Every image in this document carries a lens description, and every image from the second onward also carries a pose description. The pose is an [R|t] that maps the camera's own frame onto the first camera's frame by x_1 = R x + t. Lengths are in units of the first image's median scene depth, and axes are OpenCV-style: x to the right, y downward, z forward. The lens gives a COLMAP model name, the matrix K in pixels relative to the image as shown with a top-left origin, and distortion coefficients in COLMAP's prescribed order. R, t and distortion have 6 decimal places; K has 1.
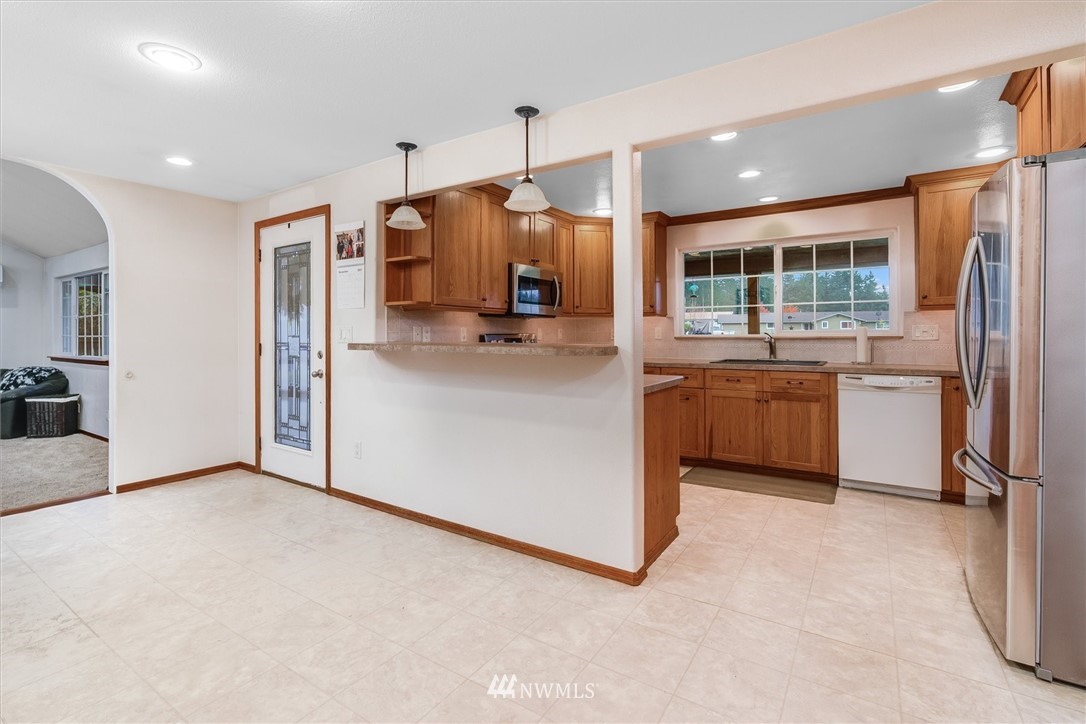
lens RADIAL K [[499.5, 0, 551.2], [0, 499.5, 333.6], [0, 0, 1]] dist [-0.003821, -0.001594]
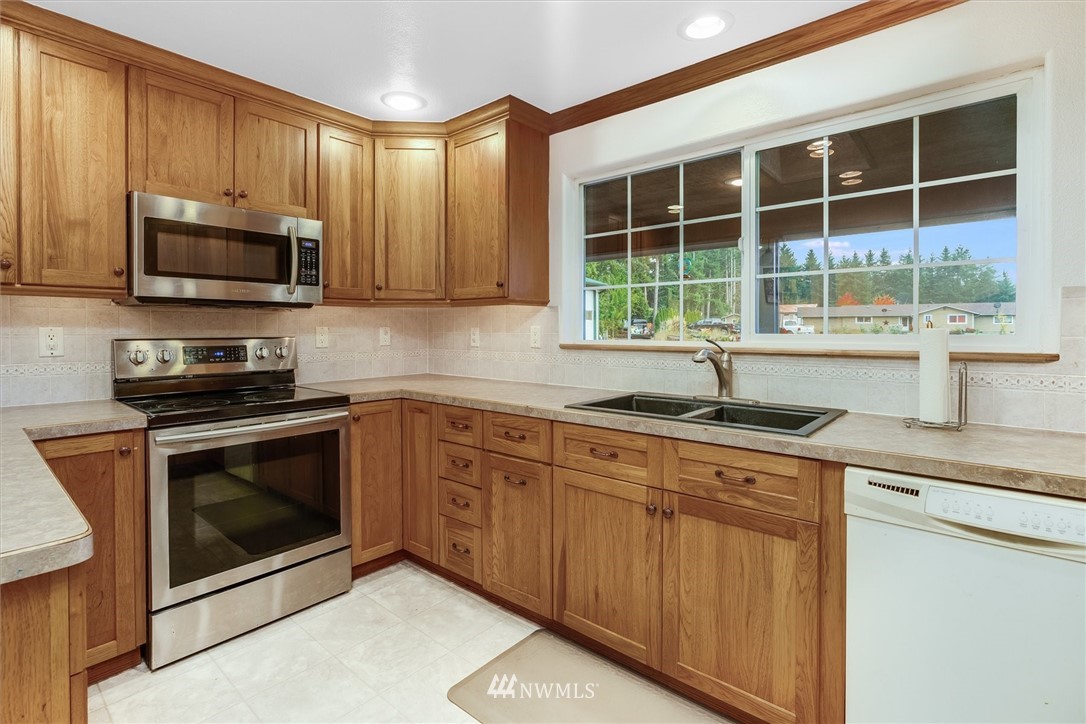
lens RADIAL K [[499.5, 0, 565.0], [0, 499.5, 336.5], [0, 0, 1]] dist [-0.003821, -0.001594]
pose [[0.991025, 0.004300, -0.133609, 0.326134], [-0.001933, 0.999839, 0.017839, -0.010711], [0.133664, -0.017421, 0.990874, 0.485506]]
